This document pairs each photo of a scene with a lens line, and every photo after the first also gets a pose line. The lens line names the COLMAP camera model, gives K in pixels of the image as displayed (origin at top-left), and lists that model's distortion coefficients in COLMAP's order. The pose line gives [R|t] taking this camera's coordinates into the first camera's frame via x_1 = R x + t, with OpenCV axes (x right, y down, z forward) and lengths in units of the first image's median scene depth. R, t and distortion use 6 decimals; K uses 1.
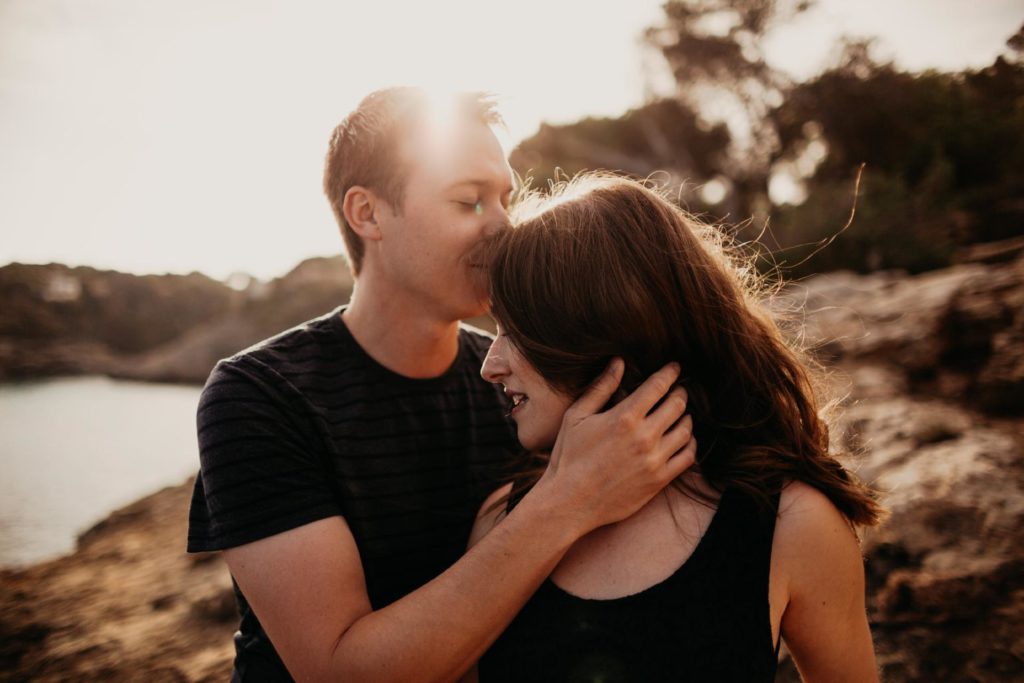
lens RADIAL K [[858.6, 0, 511.7], [0, 858.6, 342.7], [0, 0, 1]] dist [-0.006906, -0.020382]
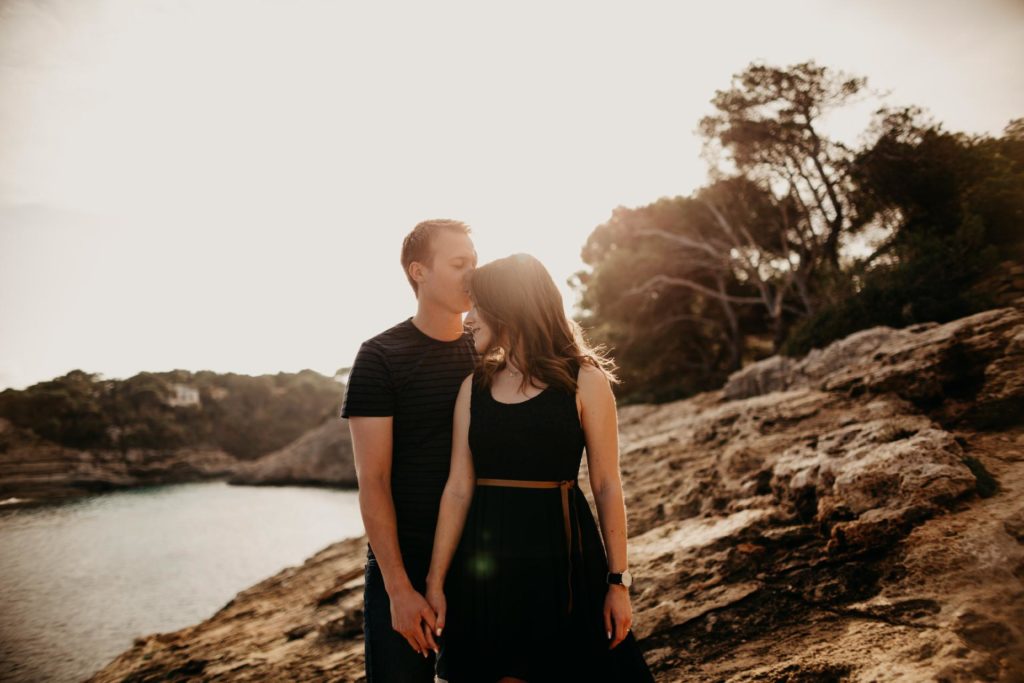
lens RADIAL K [[858.6, 0, 511.2], [0, 858.6, 344.8], [0, 0, 1]] dist [-0.006906, -0.020382]
pose [[0.991664, -0.061370, -0.113298, 0.025917], [0.049899, 0.993589, -0.101448, 0.022887], [0.118798, 0.094949, 0.988368, -0.098828]]
